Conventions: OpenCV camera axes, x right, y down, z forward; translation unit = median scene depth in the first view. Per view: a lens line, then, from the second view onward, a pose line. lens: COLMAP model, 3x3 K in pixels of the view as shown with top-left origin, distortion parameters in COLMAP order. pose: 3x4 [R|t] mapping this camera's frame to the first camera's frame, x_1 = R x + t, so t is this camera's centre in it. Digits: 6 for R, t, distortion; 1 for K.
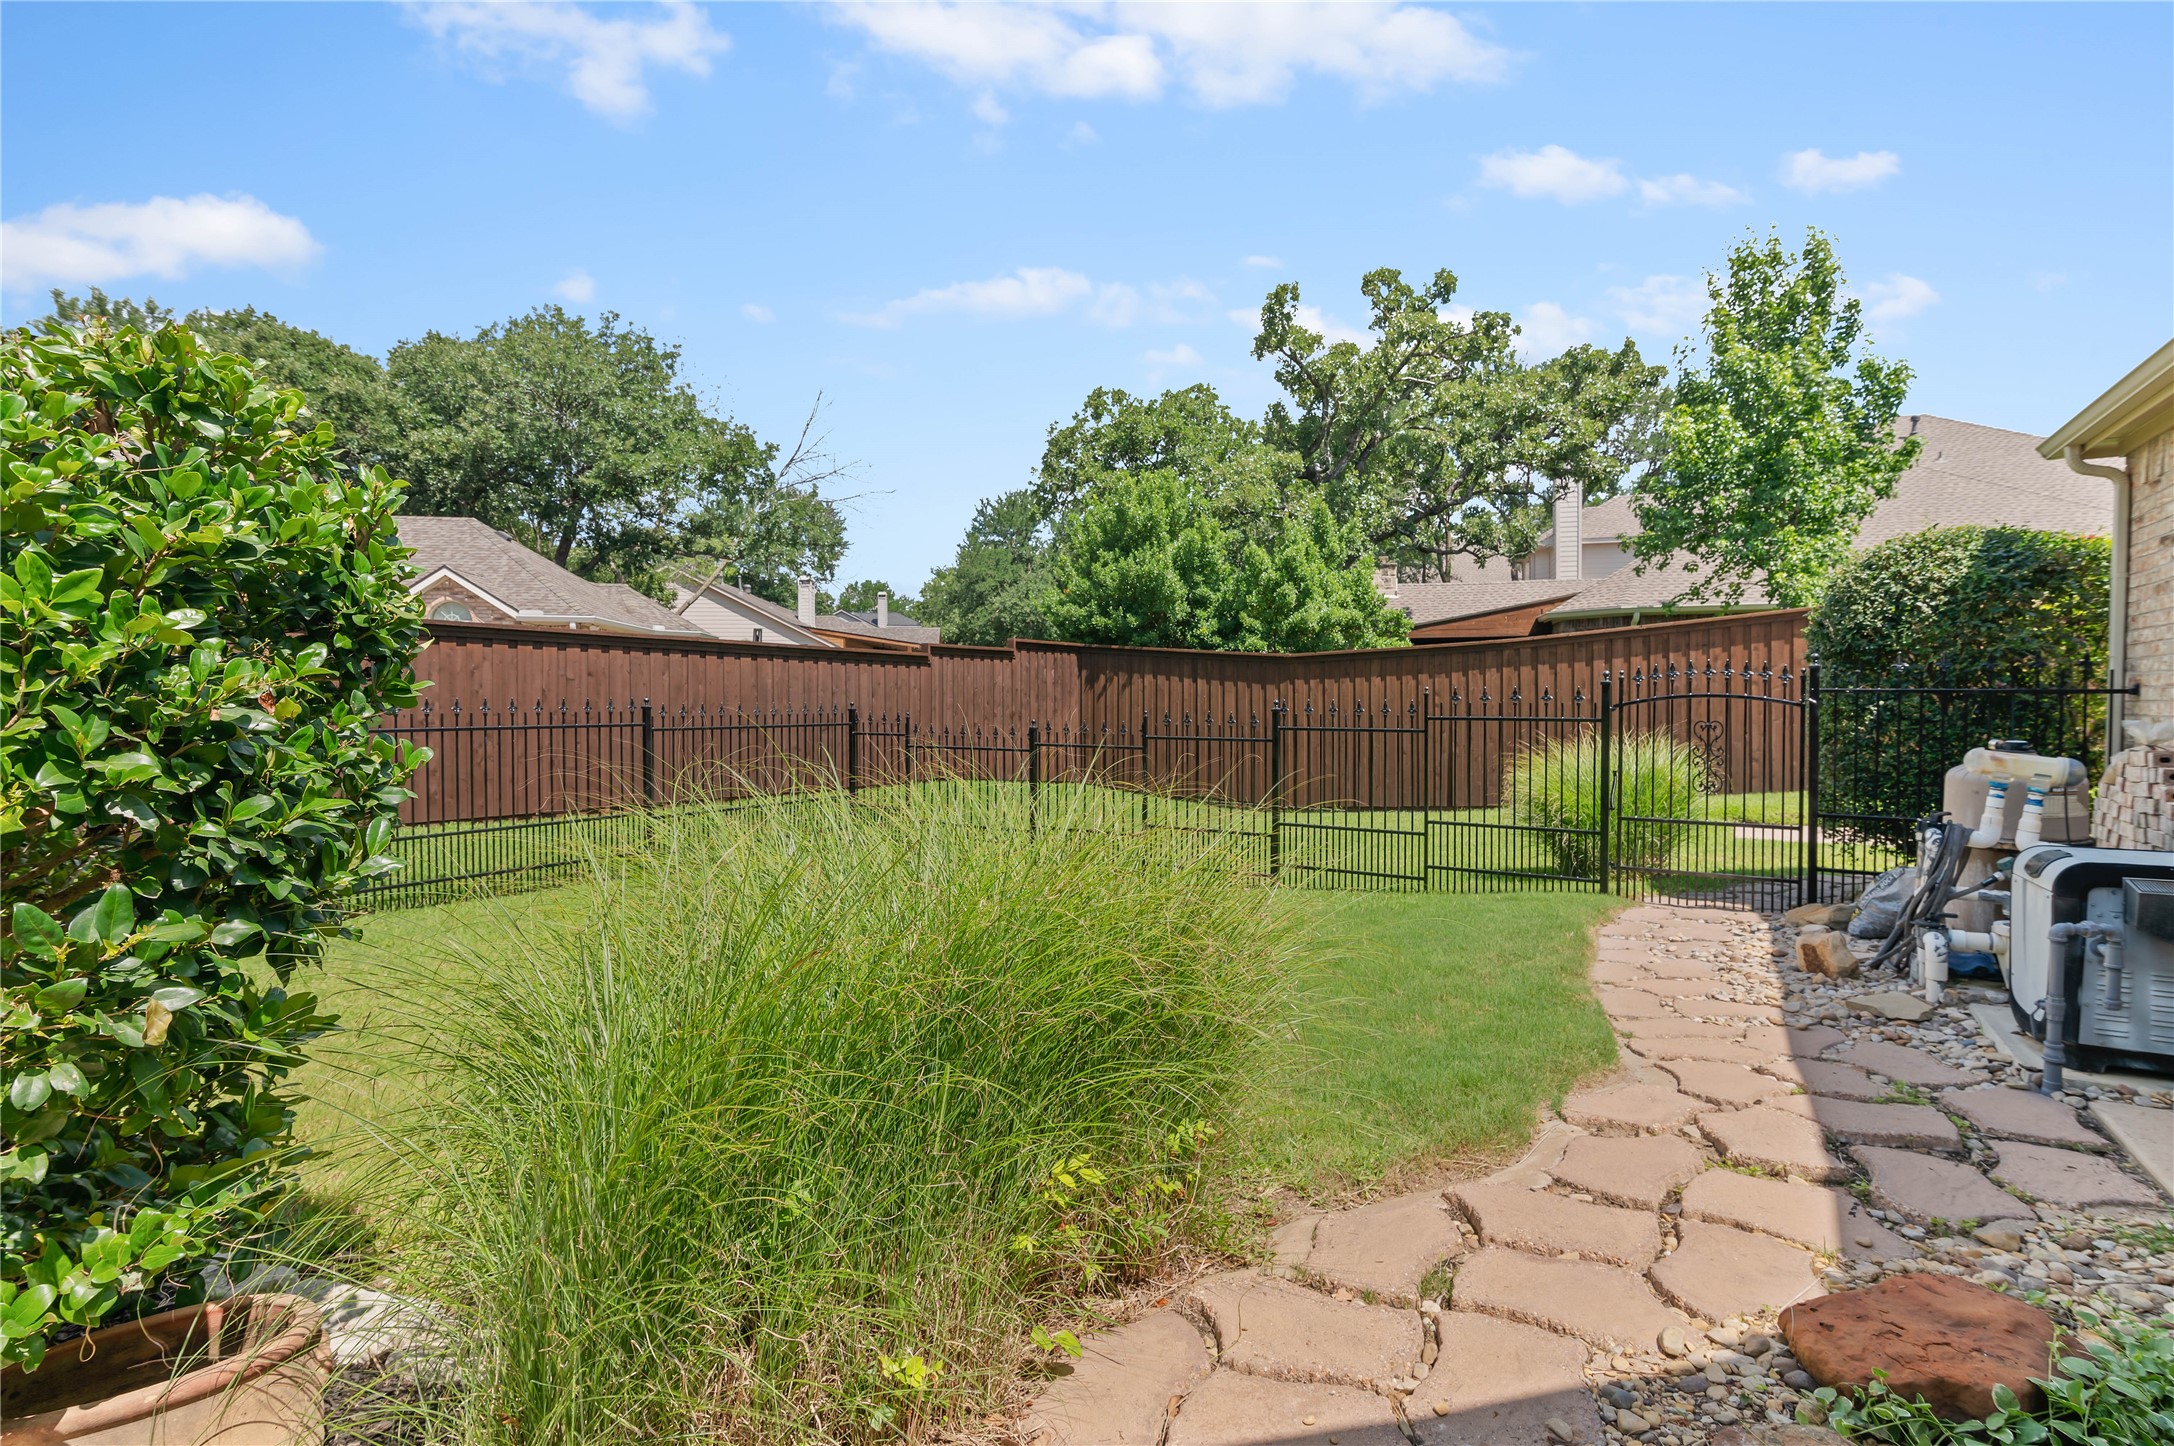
lens RADIAL K [[1037.1, 0, 1076.0], [0, 1037.1, 707.9], [0, 0, 1]] dist [-0.005877, 0.000677]
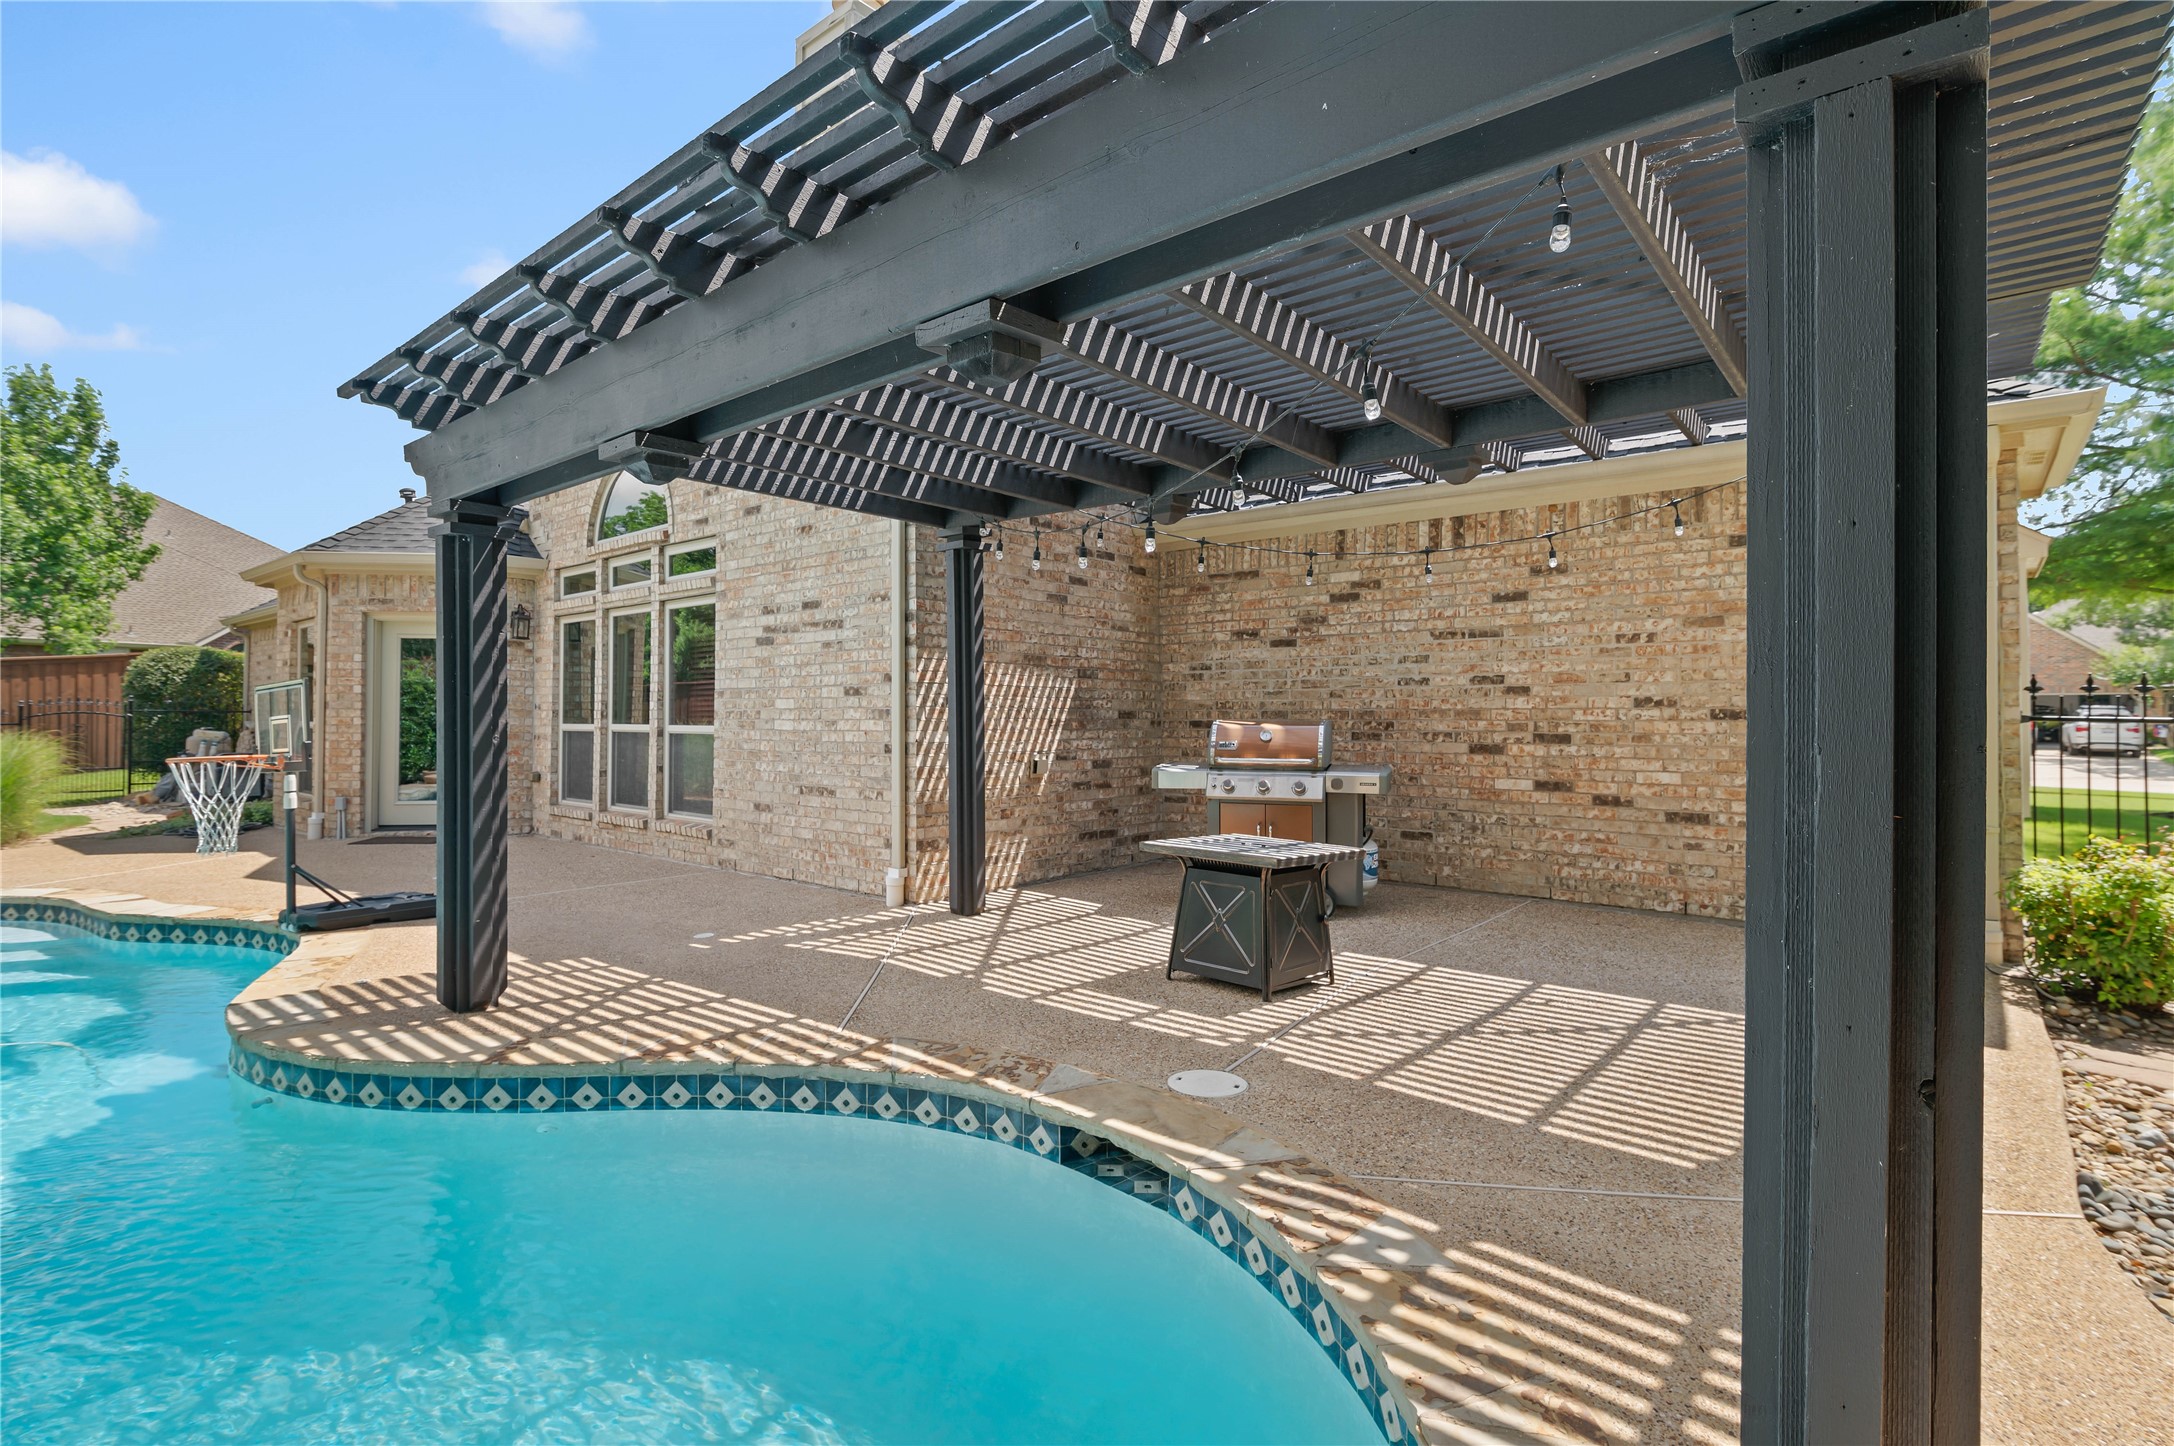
lens RADIAL K [[1037.1, 0, 1078.3], [0, 1037.1, 713.7], [0, 0, 1]] dist [-0.005877, 0.000677]
pose [[0.146790, 0.007993, 0.989135, -0.495080], [0.007189, 0.999932, -0.009147, 0.010238], [-0.989142, 0.008454, 0.146723, -0.567403]]
